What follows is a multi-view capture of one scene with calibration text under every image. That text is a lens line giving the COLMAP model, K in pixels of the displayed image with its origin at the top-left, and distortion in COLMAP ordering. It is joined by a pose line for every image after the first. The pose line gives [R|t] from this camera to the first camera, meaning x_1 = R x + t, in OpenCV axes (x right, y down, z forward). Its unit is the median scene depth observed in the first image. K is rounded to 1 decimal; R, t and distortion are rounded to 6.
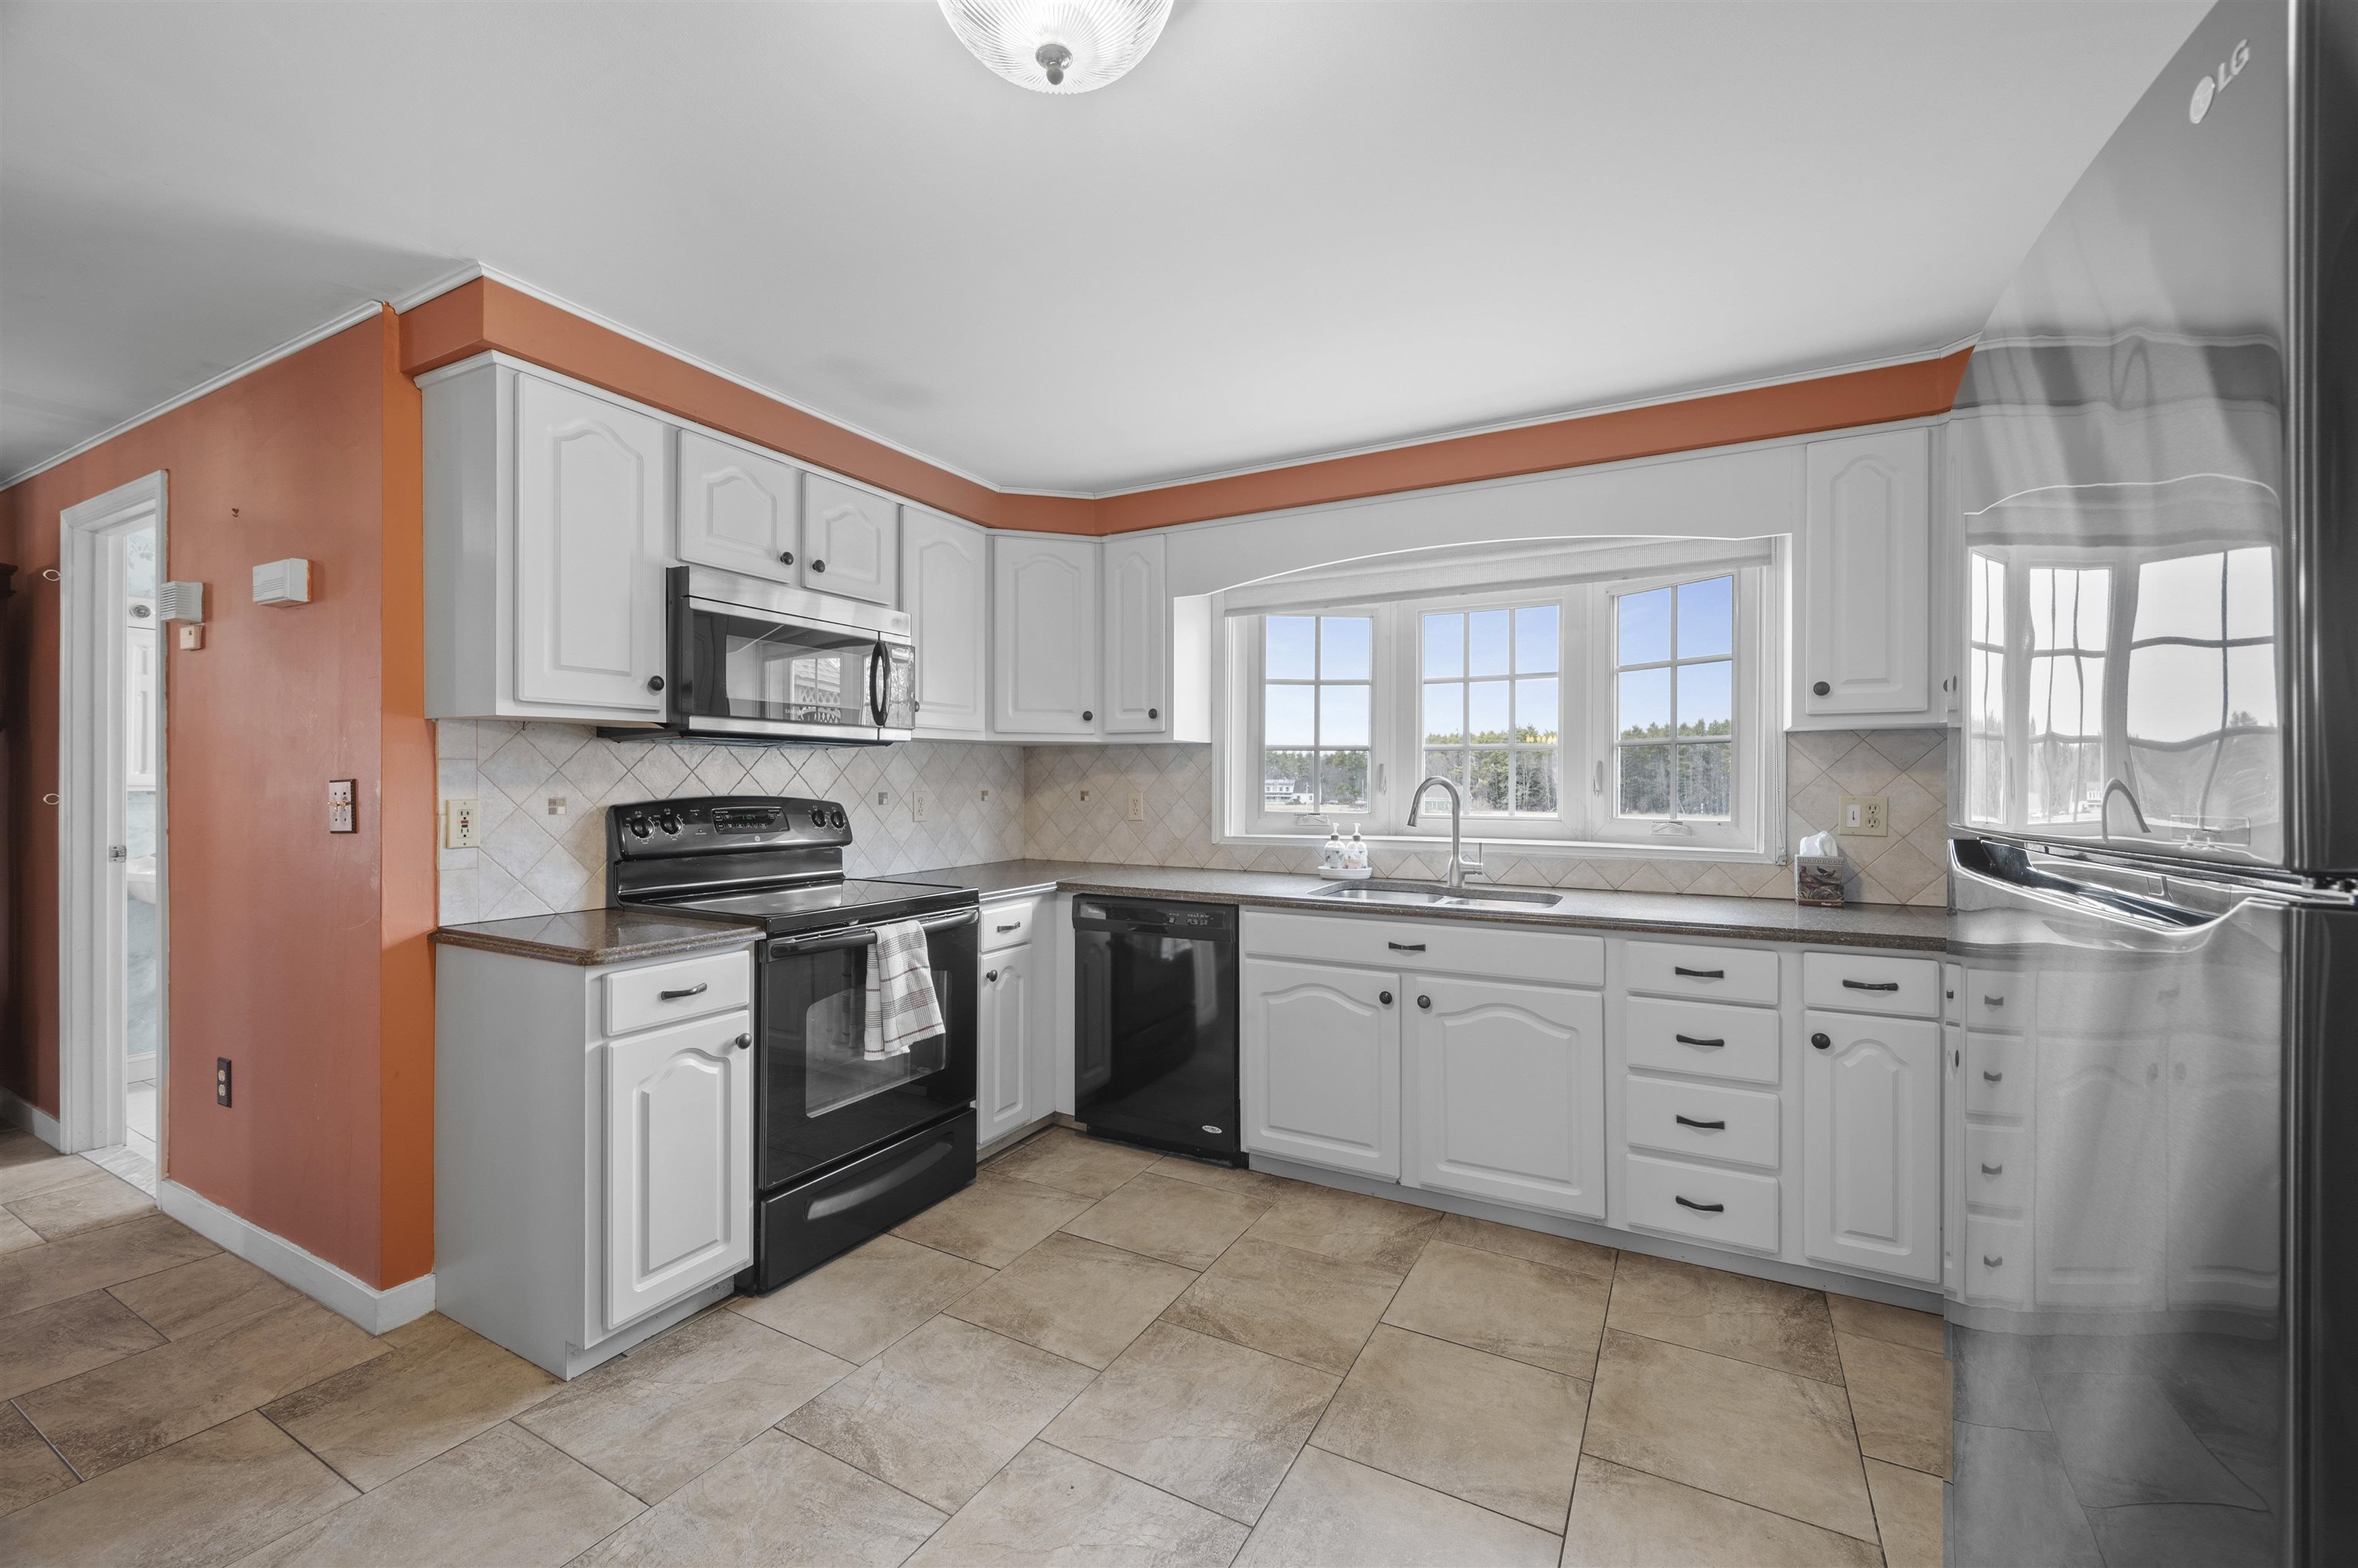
lens RADIAL K [[960.6, 0, 1179.7], [0, 960.6, 787.9], [0, 0, 1]] dist [0.000874, -0.000151]
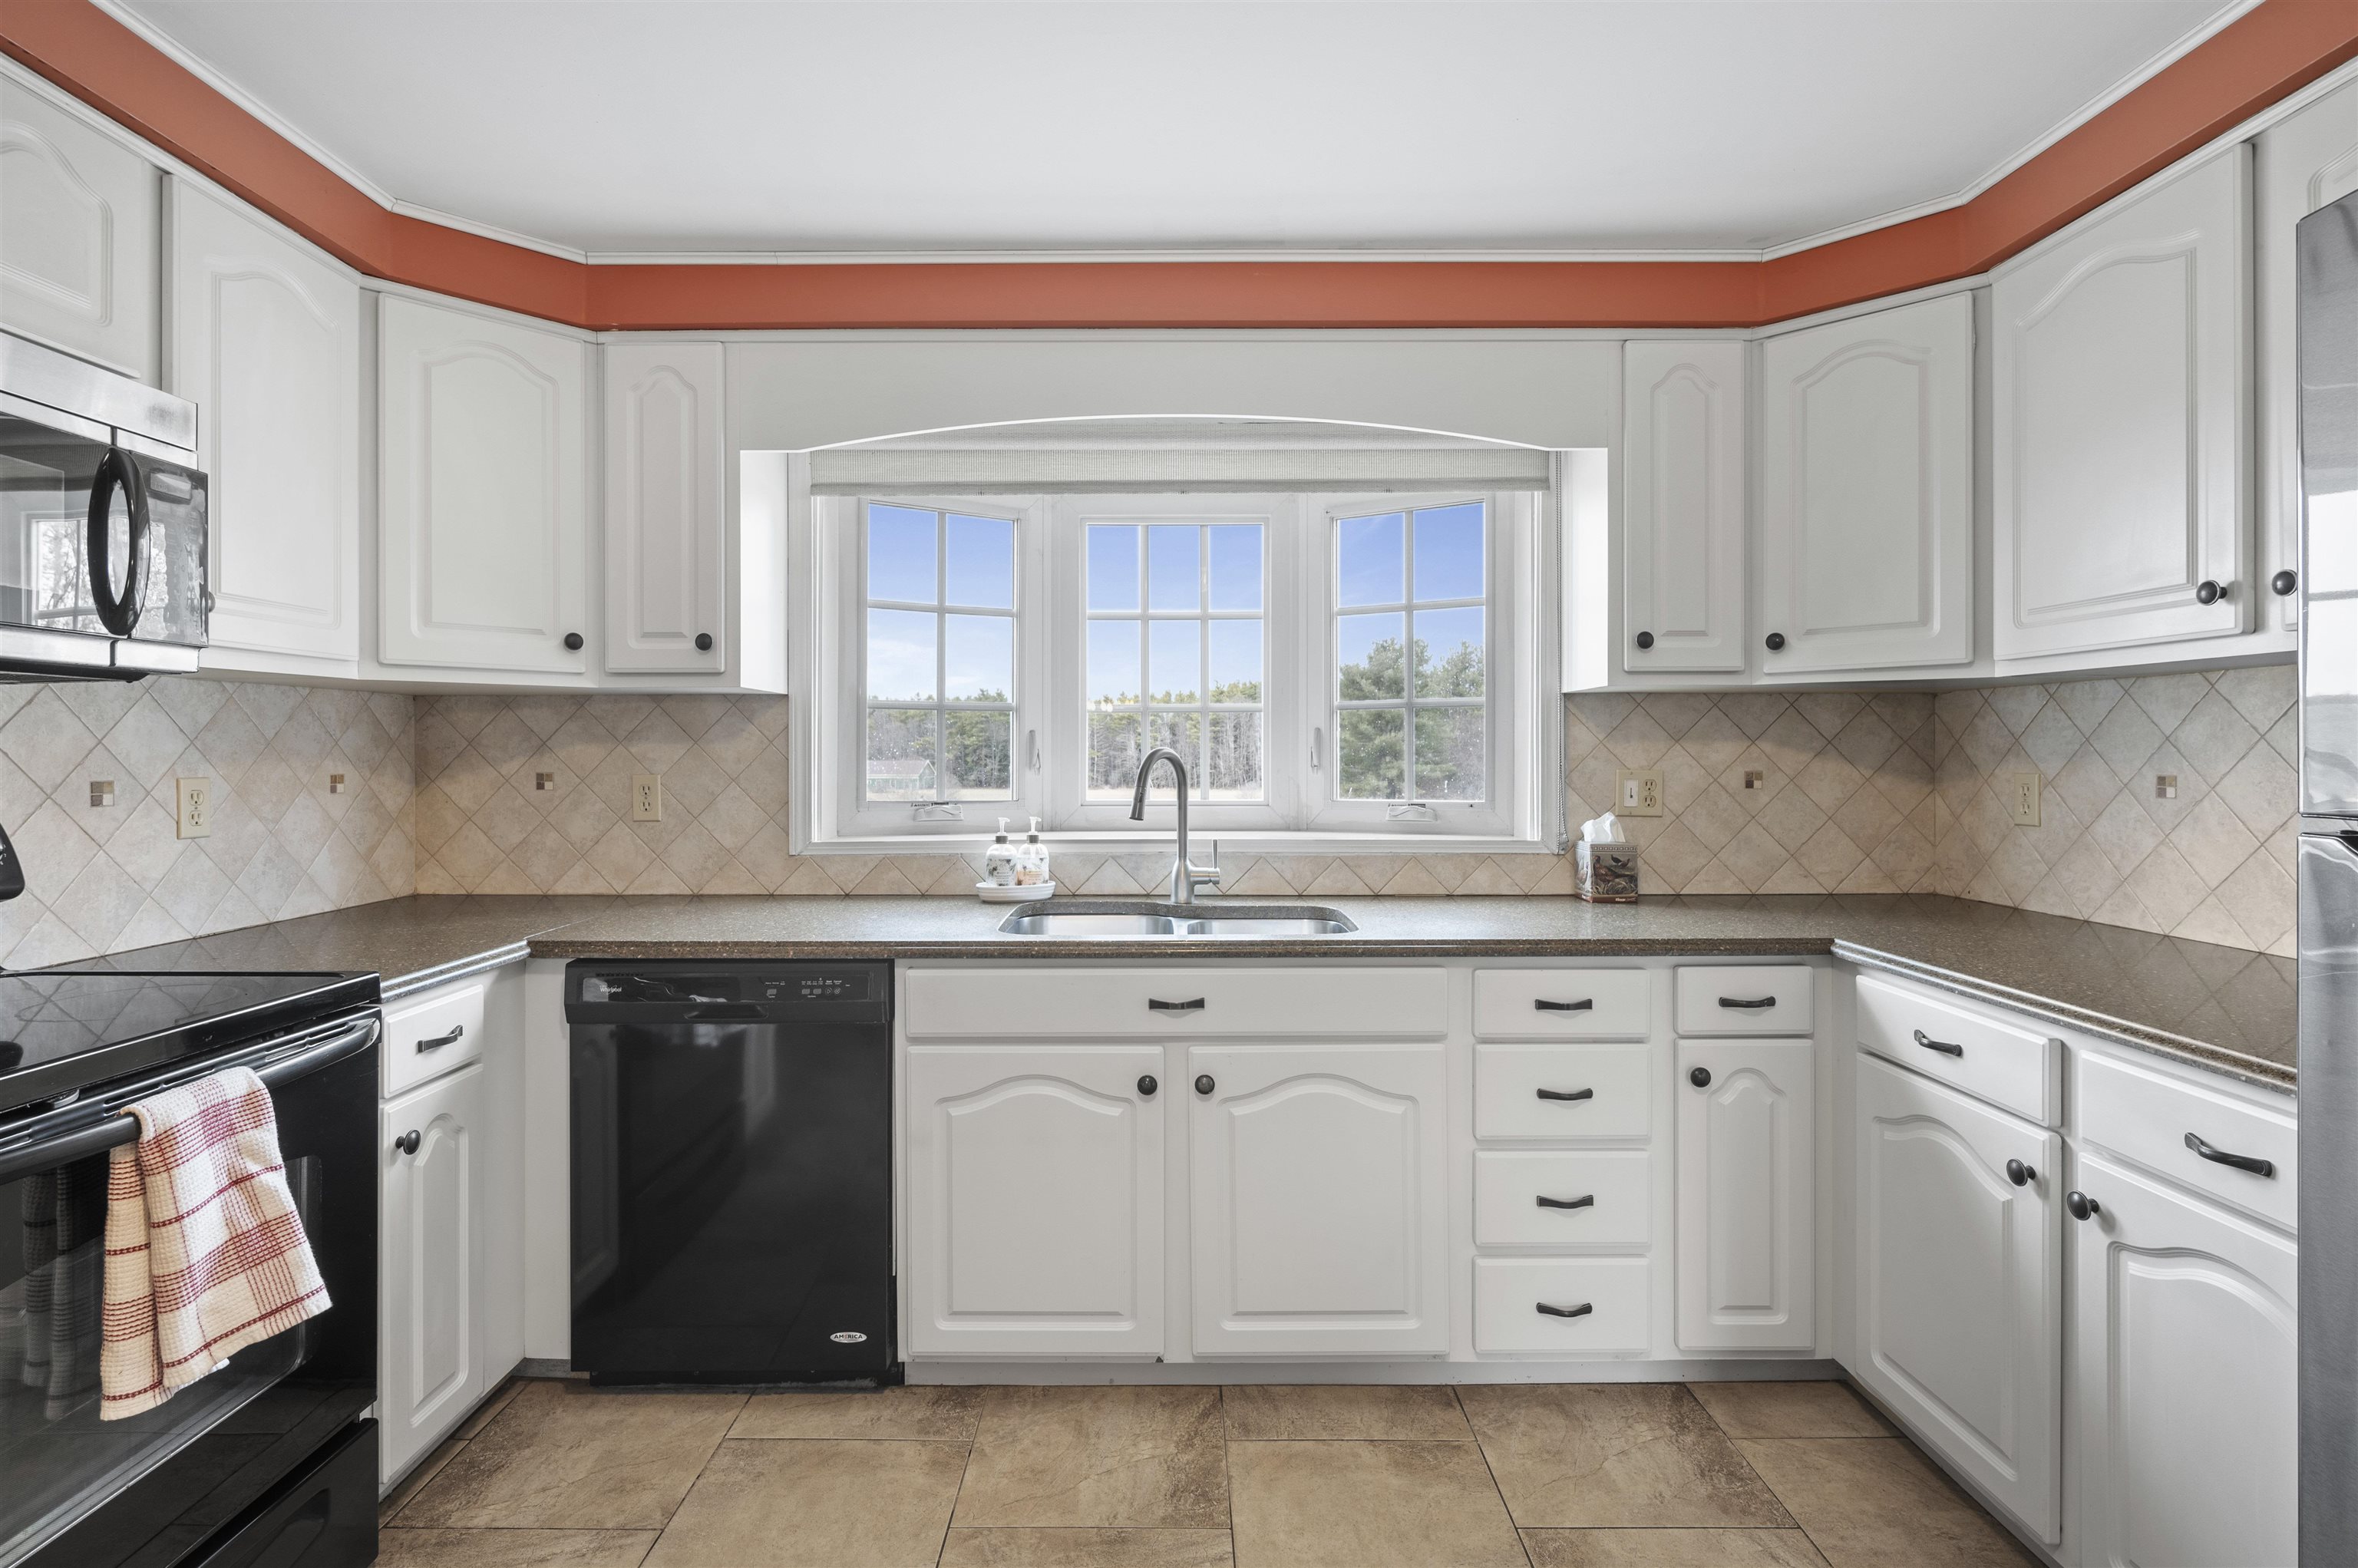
lens RADIAL K [[1138.0, 0, 1172.2], [0, 1138.0, 760.7], [0, 0, 1]] dist [-0.001697, -0.000940]
pose [[0.877507, -0.005474, 0.479533, -0.130698], [0.006408, 0.999979, -0.000312, -0.002139], [-0.479521, 0.003346, 0.877524, 0.288487]]
